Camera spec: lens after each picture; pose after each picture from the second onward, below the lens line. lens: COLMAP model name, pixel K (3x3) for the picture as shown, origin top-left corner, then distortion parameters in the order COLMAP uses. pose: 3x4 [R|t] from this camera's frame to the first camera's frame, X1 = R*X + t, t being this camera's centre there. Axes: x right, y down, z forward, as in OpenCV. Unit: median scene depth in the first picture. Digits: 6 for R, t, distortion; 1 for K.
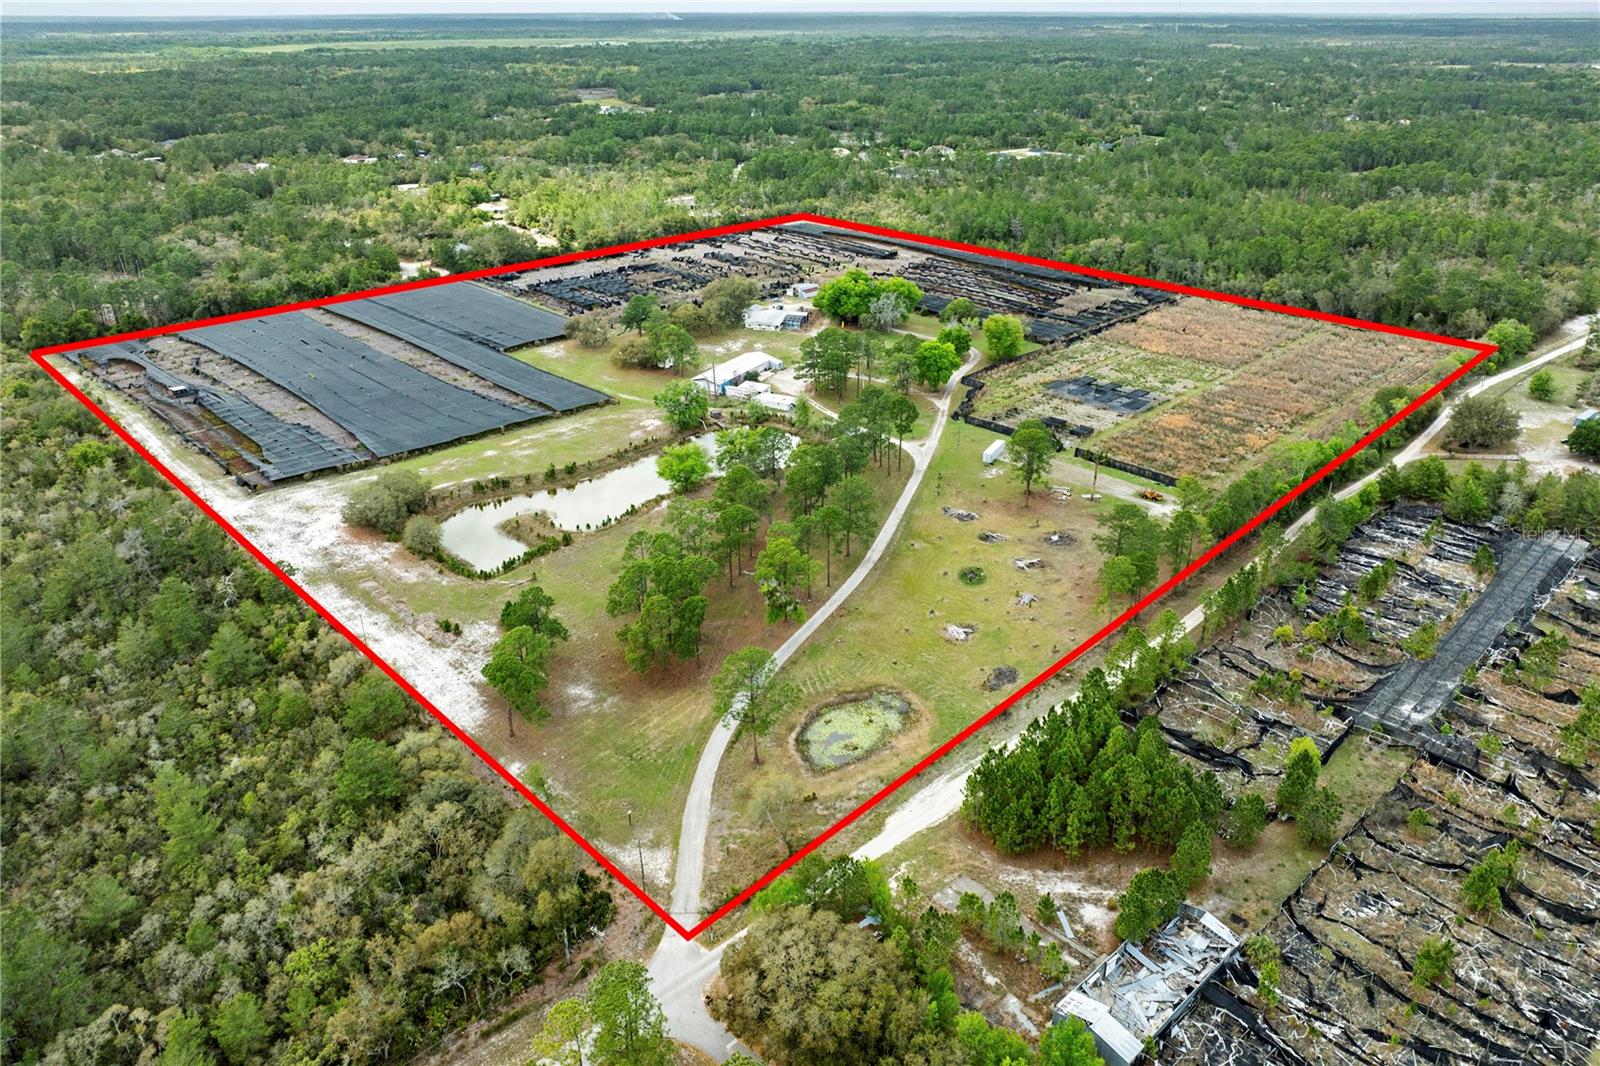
lens RADIAL K [[1116.9, 0, 800.0], [0, 1116.9, 533.0], [0, 0, 1]] dist [-0.001435, -0.002424]
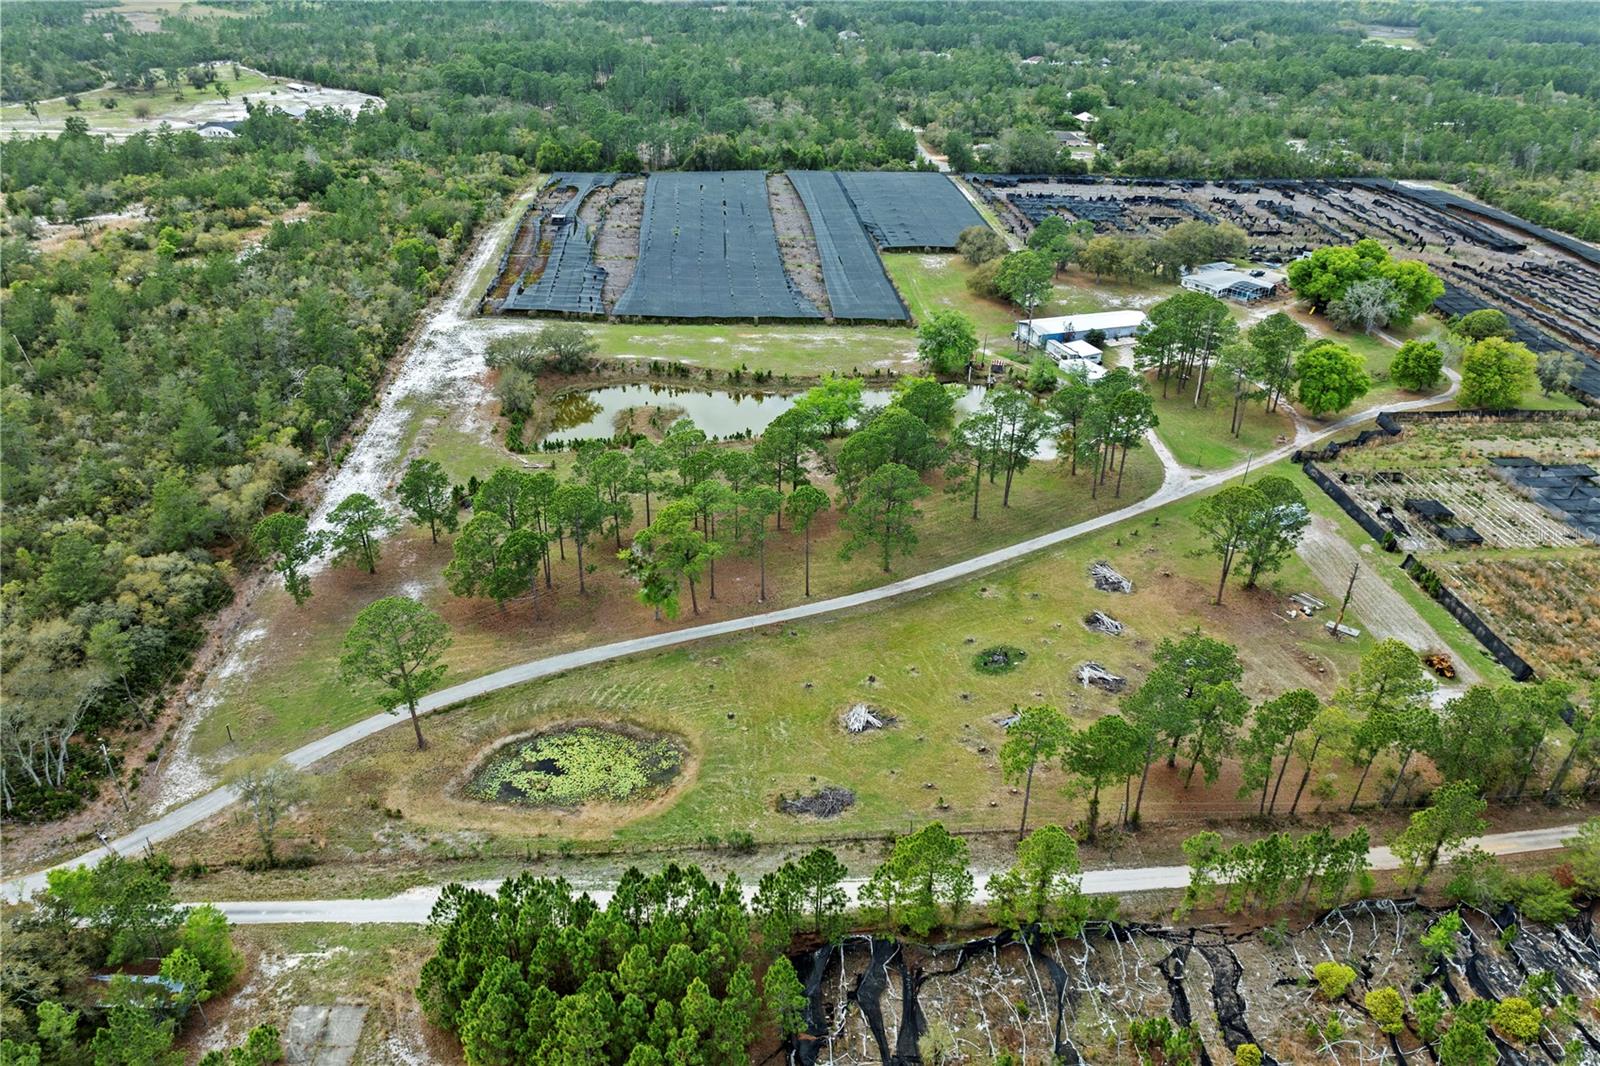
lens RADIAL K [[1150.0, 0, 800.0], [0, 1150.0, 533.0], [0, 0, 1]] dist [-0.037208, -0.001908]
pose [[0.768815, 0.325276, -0.550562, 0.300859], [-0.300570, 0.943745, 0.137849, -0.066183], [0.564430, 0.059502, 0.823334, 0.266837]]
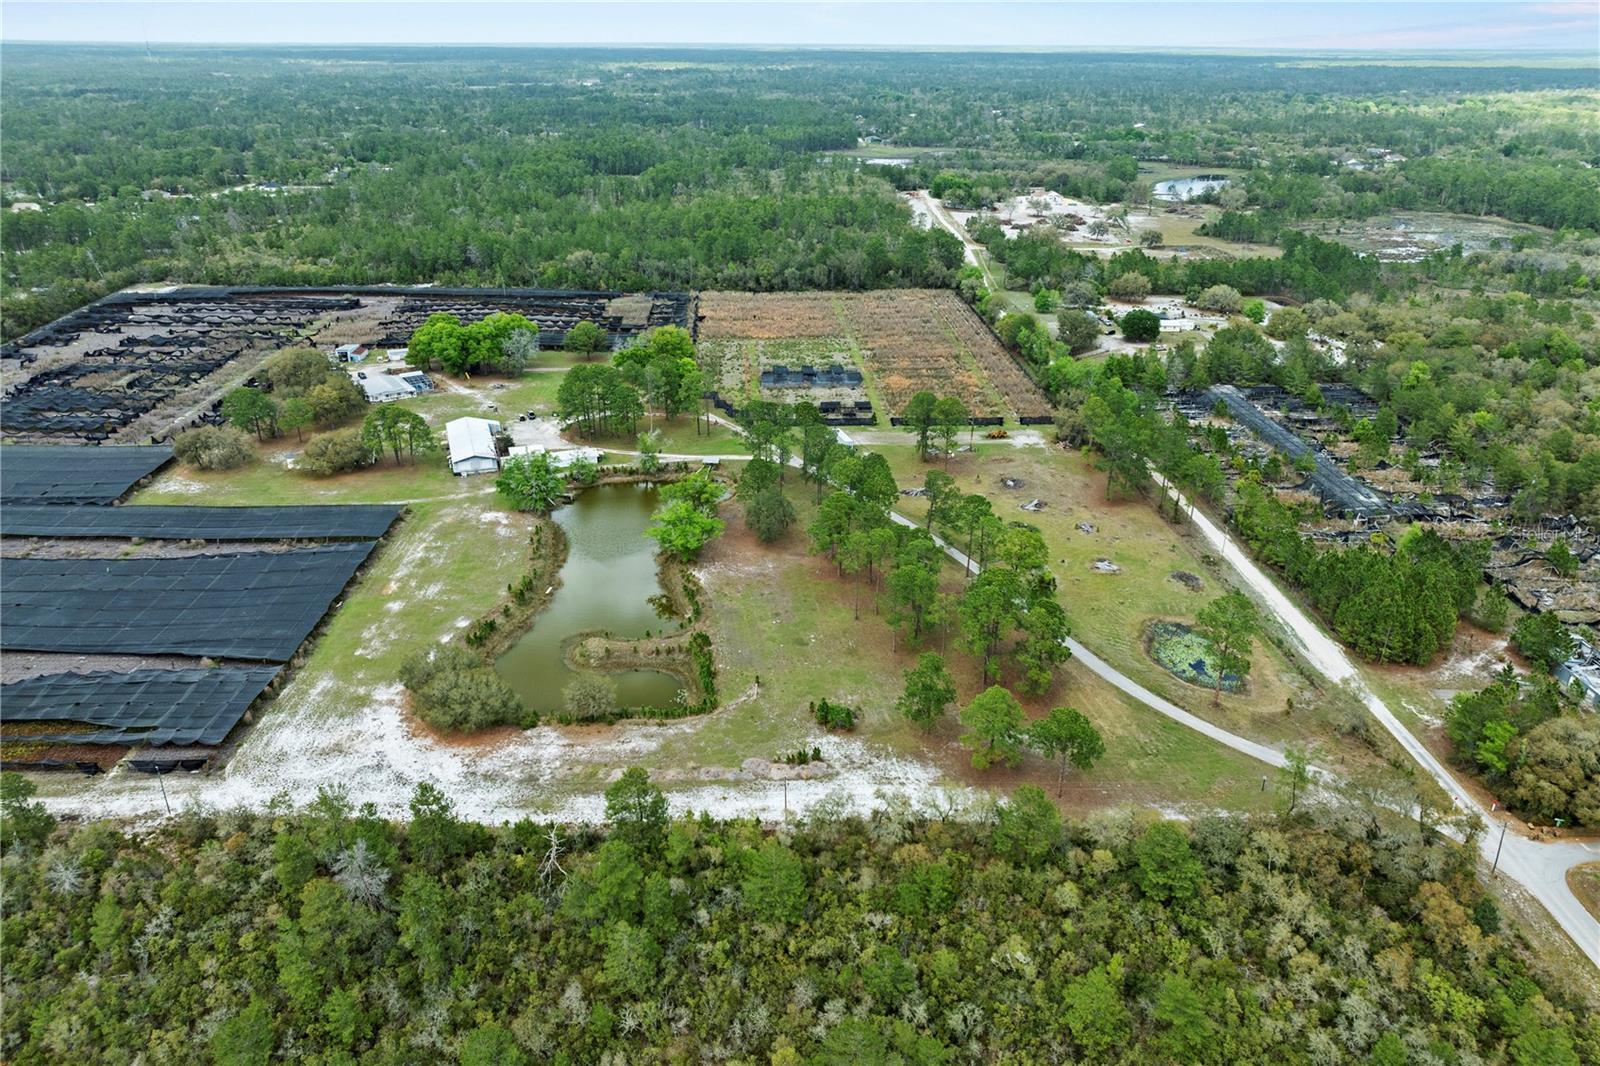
lens RADIAL K [[1116.9, 0, 800.0], [0, 1116.9, 533.0], [0, 0, 1]] dist [-0.001435, -0.002424]
pose [[0.668804, -0.294728, 0.682523, -0.536548], [0.310864, 0.944816, 0.103375, -0.100281], [-0.675326, 0.143034, 0.723517, 0.259622]]
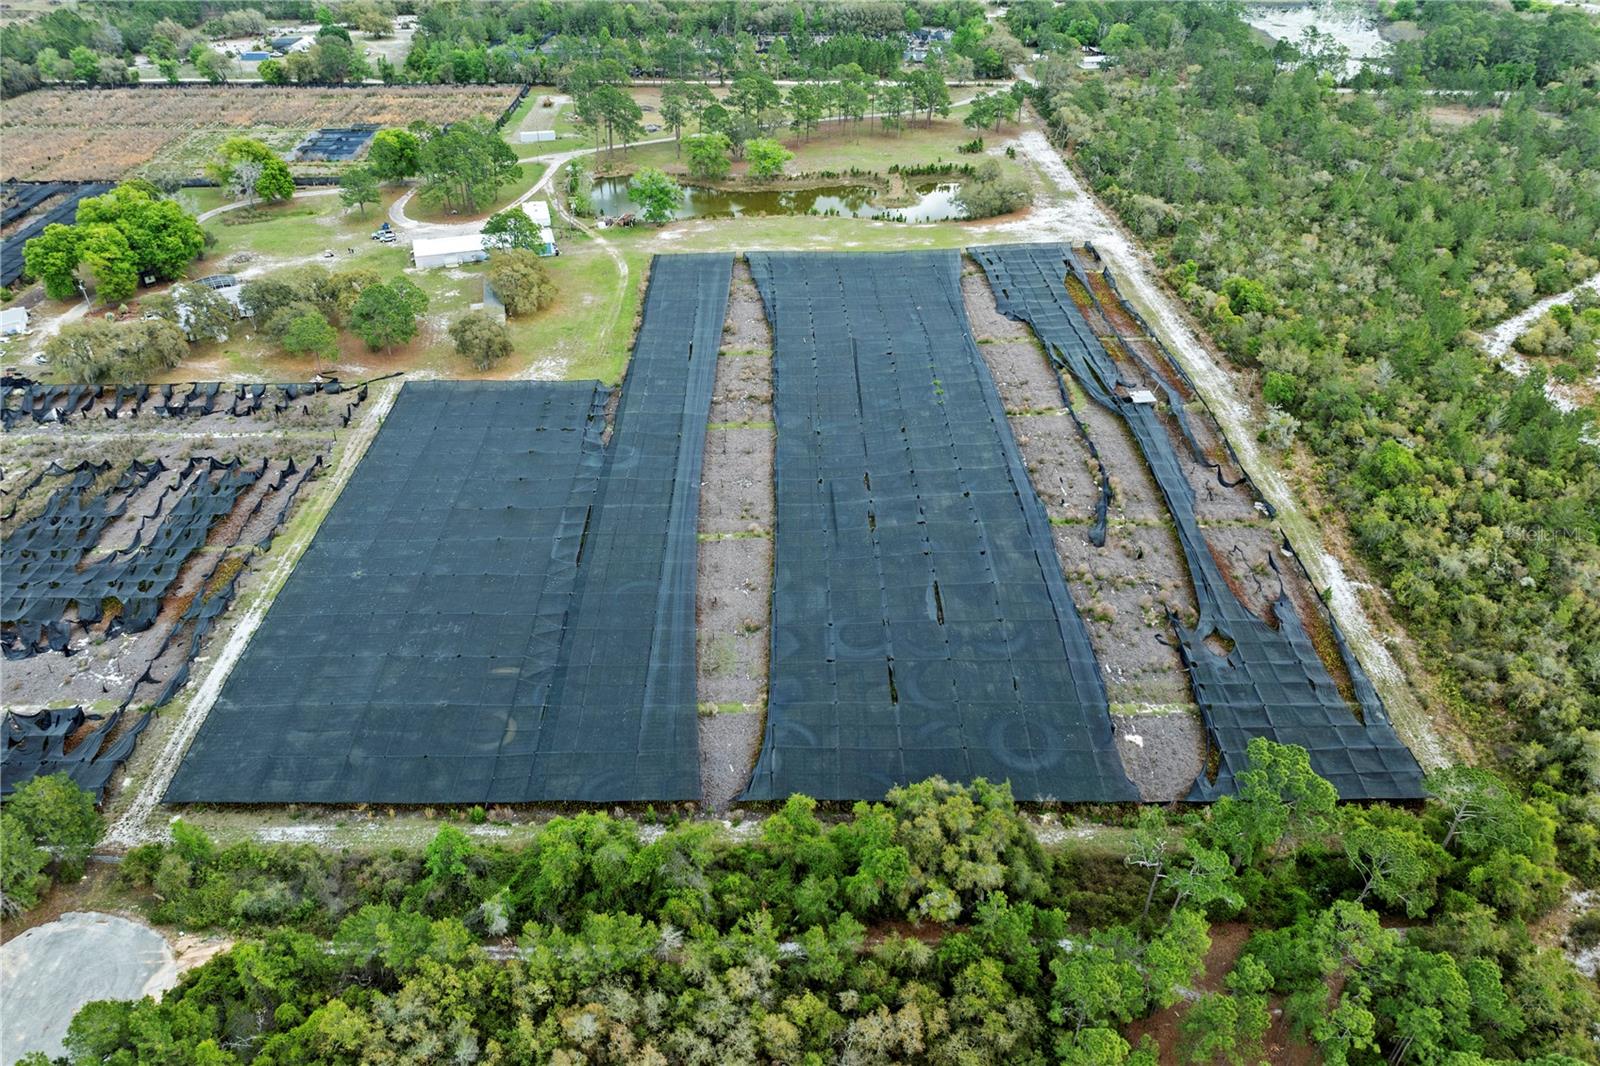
lens RADIAL K [[1150.0, 0, 800.0], [0, 1150.0, 533.0], [0, 0, 1]] dist [-0.037208, -0.001908]
pose [[-0.730294, -0.387987, 0.562260, -0.810955], [0.286657, 0.573045, 0.767755, -0.631208], [-0.620079, 0.721863, -0.307272, 1.375222]]
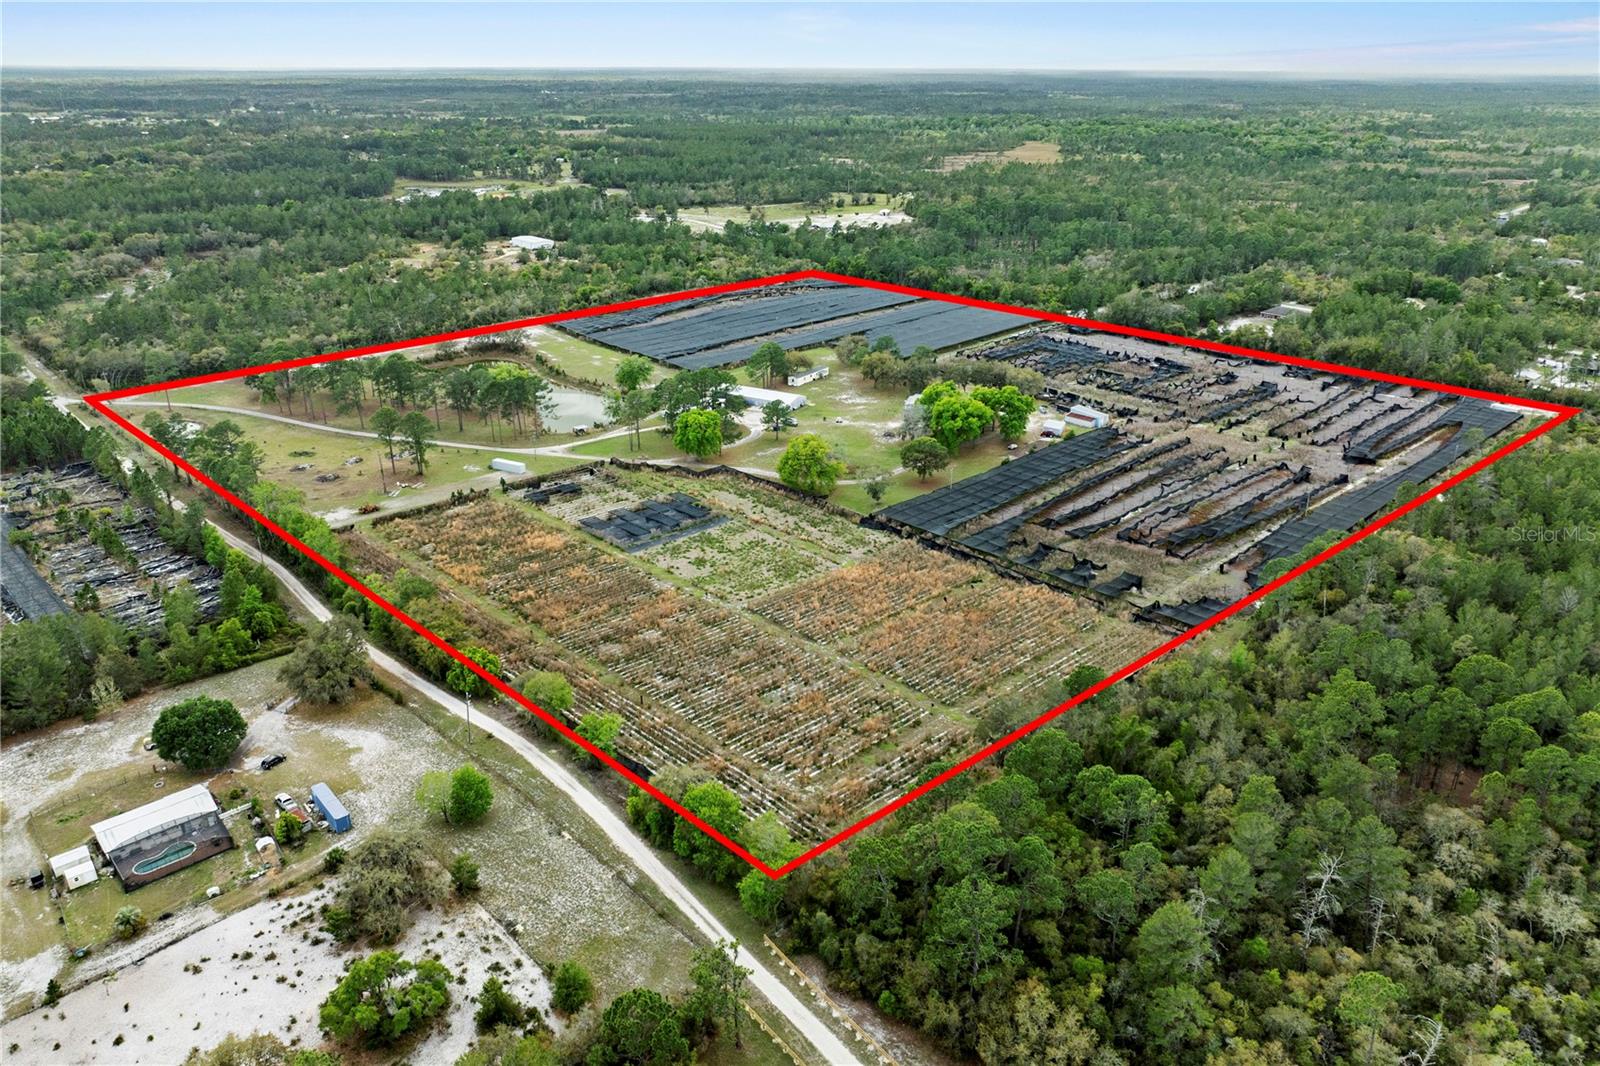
lens RADIAL K [[1150.0, 0, 800.0], [0, 1150.0, 533.0], [0, 0, 1]] dist [-0.037208, -0.001908]
pose [[-0.024361, 0.386036, -0.922162, 1.106525], [-0.430967, 0.828265, 0.358113, -0.490038], [0.902039, 0.406145, 0.146192, 1.017939]]
